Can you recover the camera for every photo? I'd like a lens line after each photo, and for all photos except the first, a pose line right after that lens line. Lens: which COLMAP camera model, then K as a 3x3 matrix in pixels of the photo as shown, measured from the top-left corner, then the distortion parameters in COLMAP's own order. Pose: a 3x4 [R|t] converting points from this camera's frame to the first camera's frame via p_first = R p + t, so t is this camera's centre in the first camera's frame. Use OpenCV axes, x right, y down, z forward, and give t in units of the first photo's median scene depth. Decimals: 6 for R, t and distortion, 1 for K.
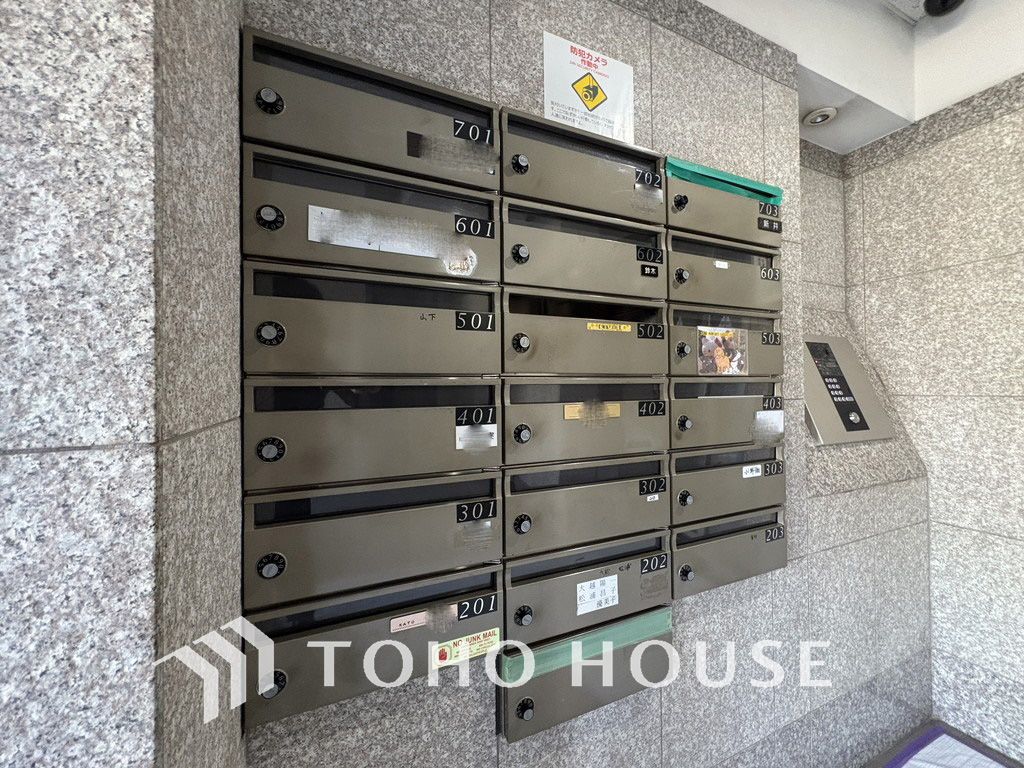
lens RADIAL K [[406.6, 0, 512.0], [0, 406.6, 384.0], [0, 0, 1]] dist [-0.002179, 0.000485]
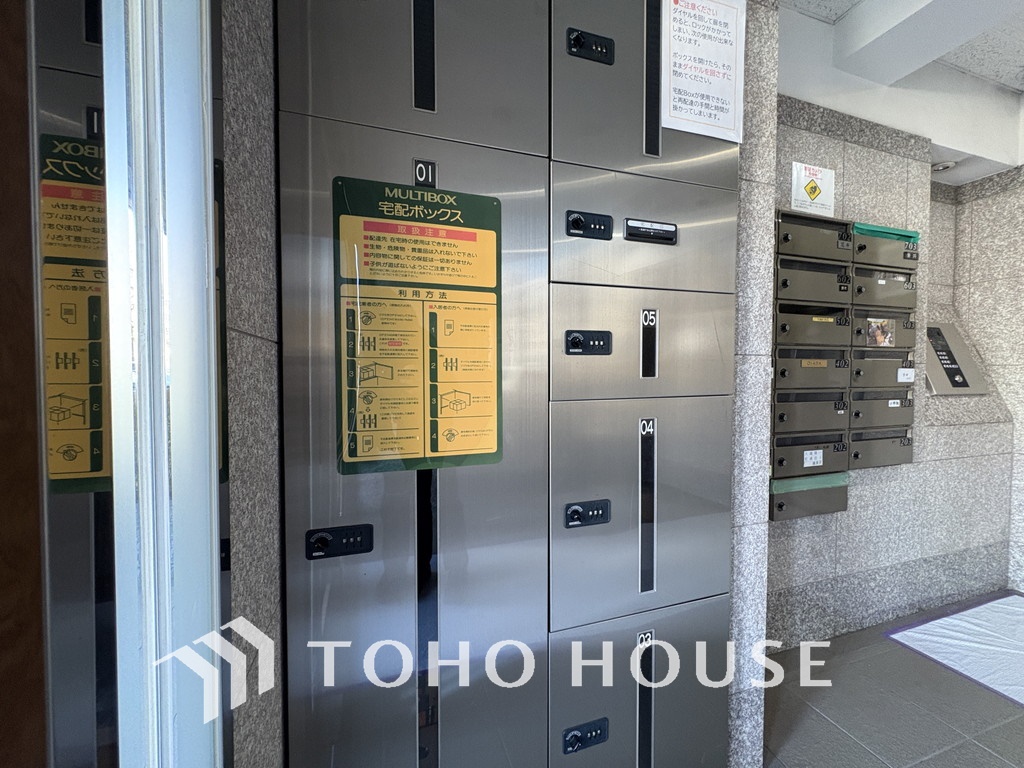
lens RADIAL K [[406.6, 0, 512.0], [0, 406.6, 384.0], [0, 0, 1]] dist [-0.002179, 0.000485]
pose [[0.993830, 0.013625, -0.110078, -0.704983], [-0.009455, 0.999221, 0.038314, 0.072060], [0.110514, -0.037036, 0.993184, -0.747503]]
